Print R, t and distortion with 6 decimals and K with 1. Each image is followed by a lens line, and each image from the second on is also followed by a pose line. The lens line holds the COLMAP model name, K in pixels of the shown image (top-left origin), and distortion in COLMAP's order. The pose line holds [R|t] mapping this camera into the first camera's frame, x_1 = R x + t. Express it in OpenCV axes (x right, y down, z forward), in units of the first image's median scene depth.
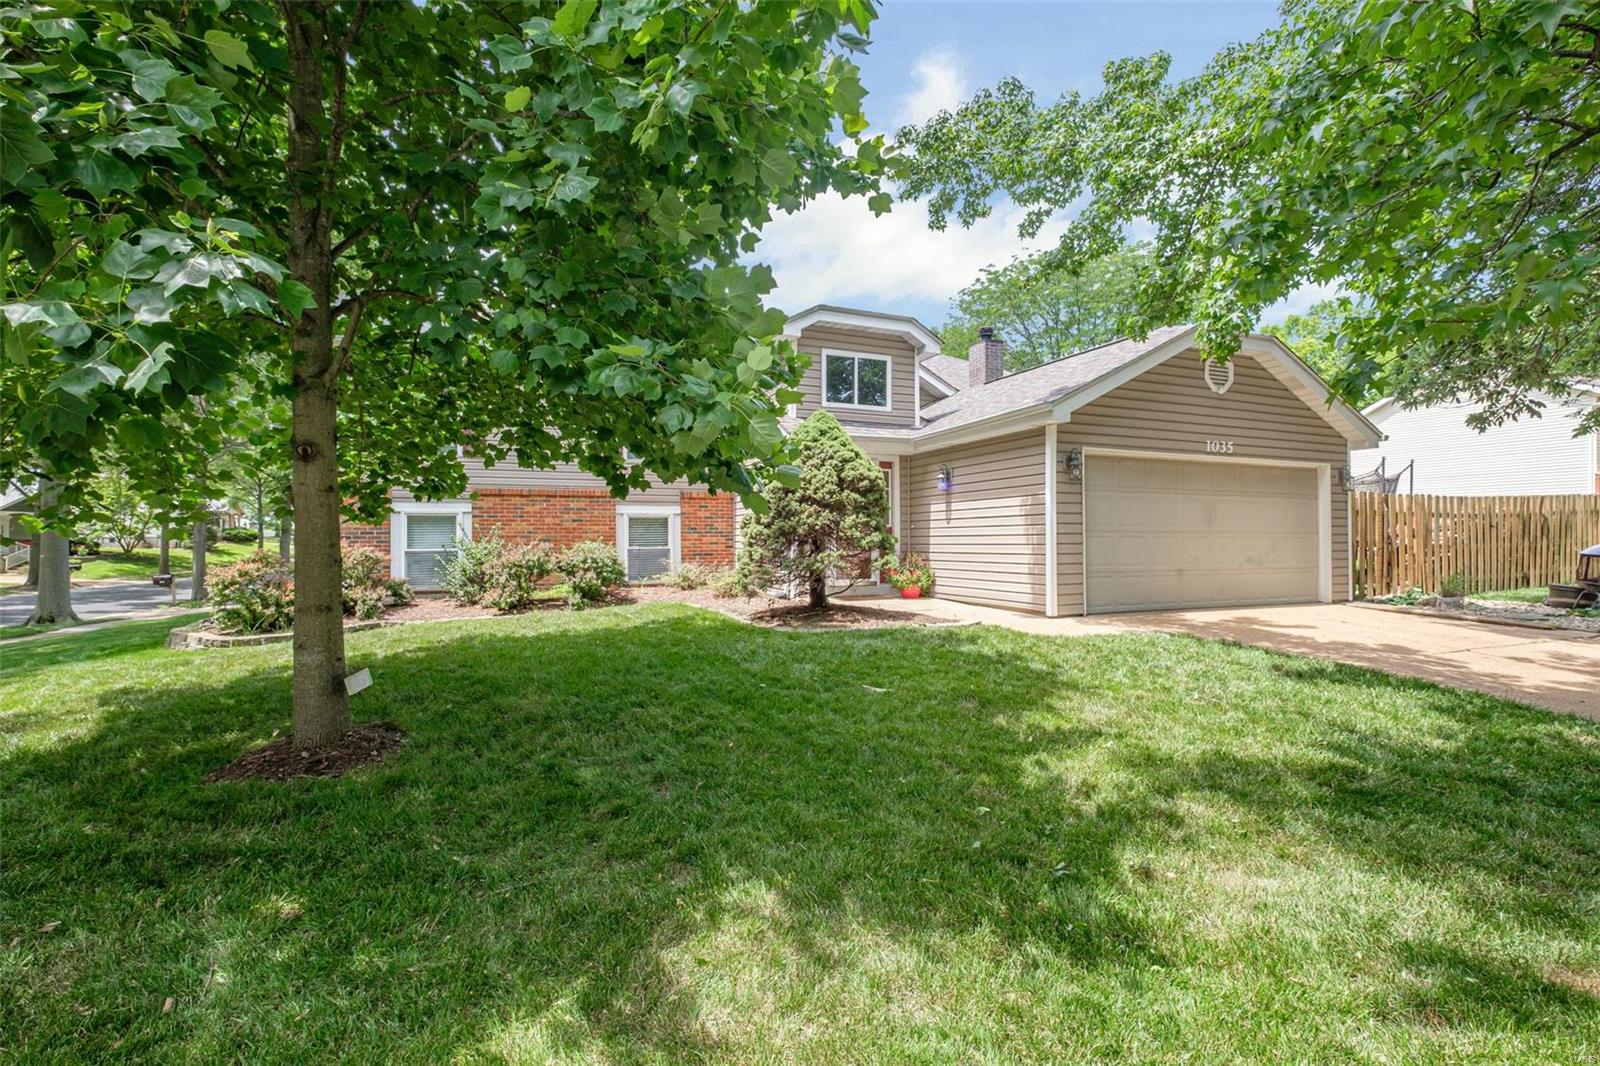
lens RADIAL K [[725.6, 0, 801.2], [0, 725.6, 535.5], [0, 0, 1]] dist [0.002862, 0.000066]
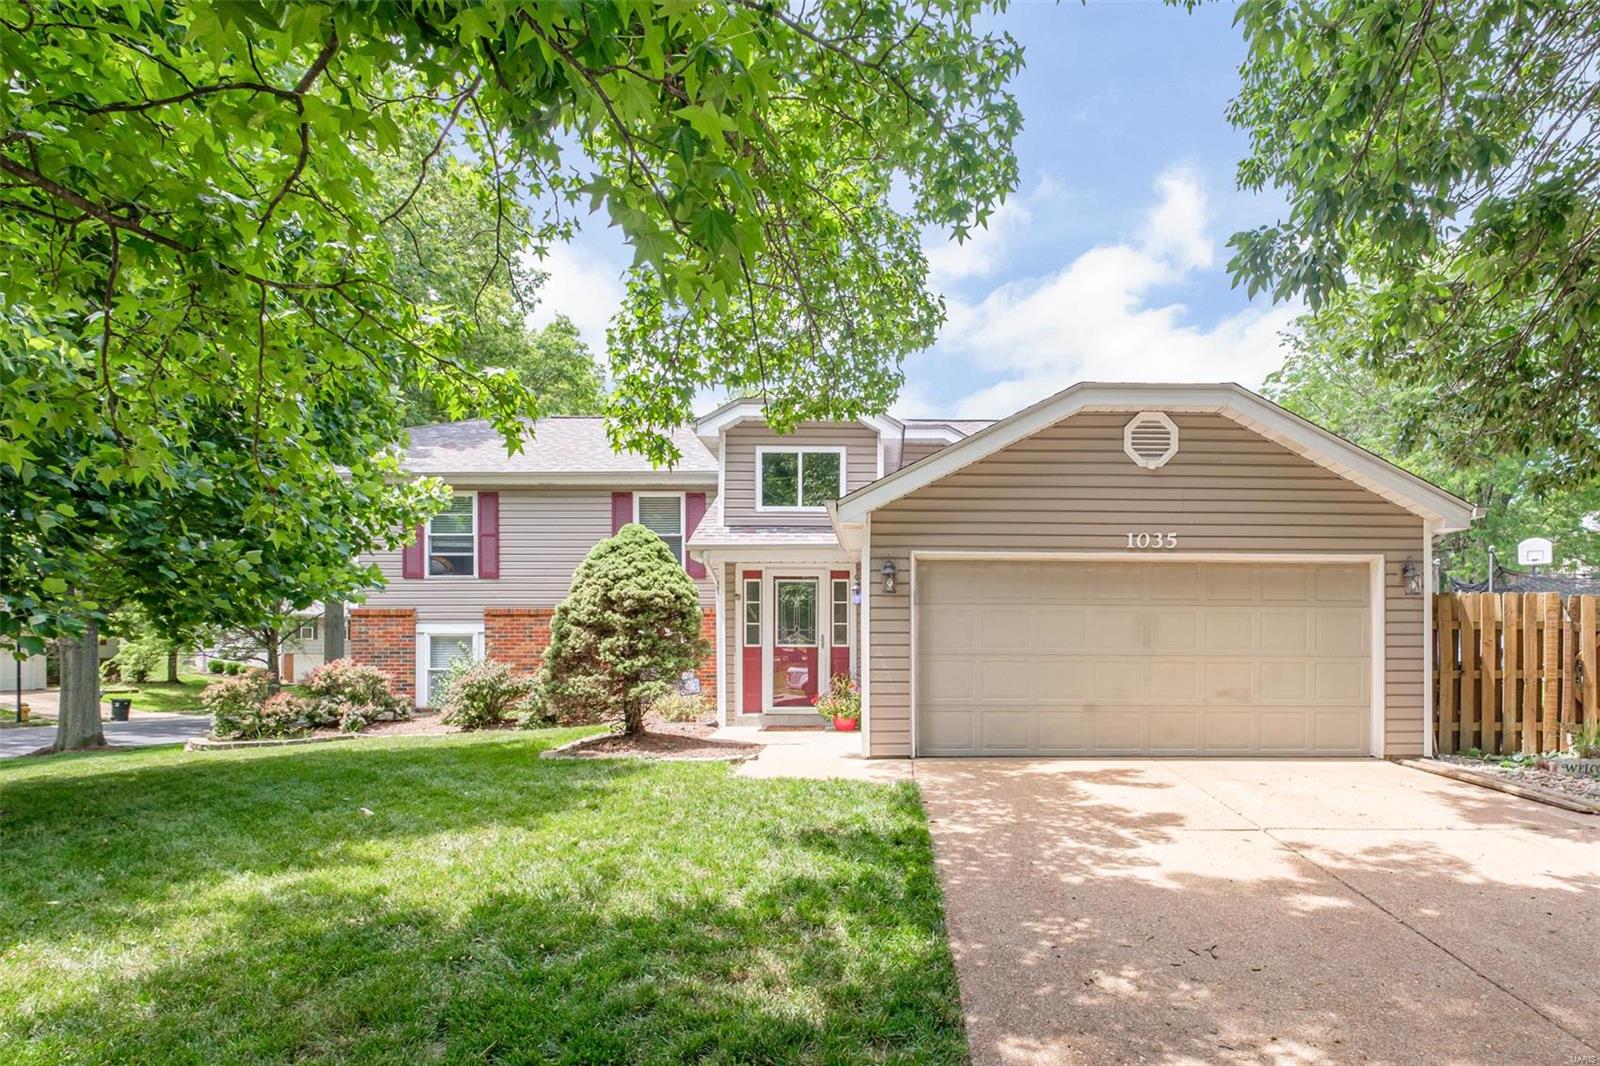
lens RADIAL K [[861.7, 0, 797.7], [0, 861.7, 652.5], [0, 0, 1]] dist [-0.005578, -0.000586]
pose [[0.926385, 0.001521, -0.376574, 0.545641], [-0.000954, 0.999998, 0.001691, -0.008280], [0.376575, -0.001207, 0.926385, 0.048818]]
